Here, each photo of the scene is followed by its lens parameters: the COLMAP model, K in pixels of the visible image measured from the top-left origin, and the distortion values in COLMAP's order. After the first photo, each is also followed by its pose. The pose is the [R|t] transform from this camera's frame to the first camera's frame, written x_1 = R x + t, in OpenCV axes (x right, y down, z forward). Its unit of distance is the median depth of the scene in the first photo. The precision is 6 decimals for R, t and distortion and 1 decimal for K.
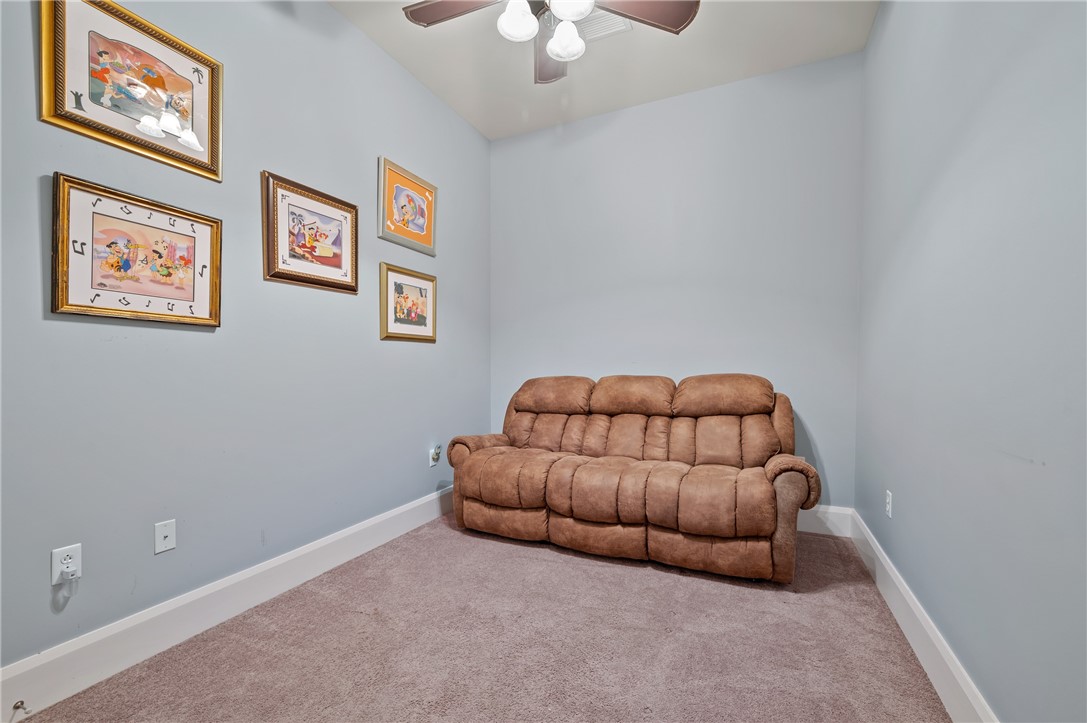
lens RADIAL K [[460.7, 0, 549.6], [0, 460.7, 370.0], [0, 0, 1]] dist [-0.000527, -0.000281]
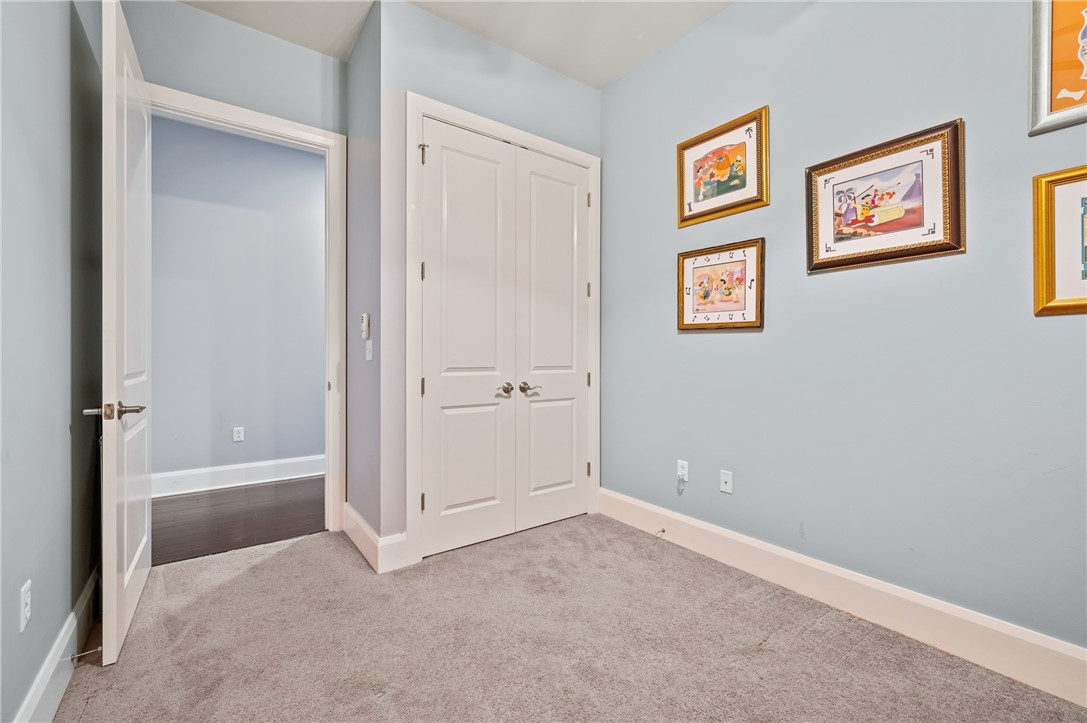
lens RADIAL K [[460.7, 0, 549.8], [0, 460.7, 350.7], [0, 0, 1]] dist [-0.000527, -0.000281]
pose [[-0.490923, -0.016469, -0.871047, 0.625331], [-0.016156, 0.999821, -0.009798, -0.013102], [0.871053, 0.009263, -0.491101, 1.173720]]
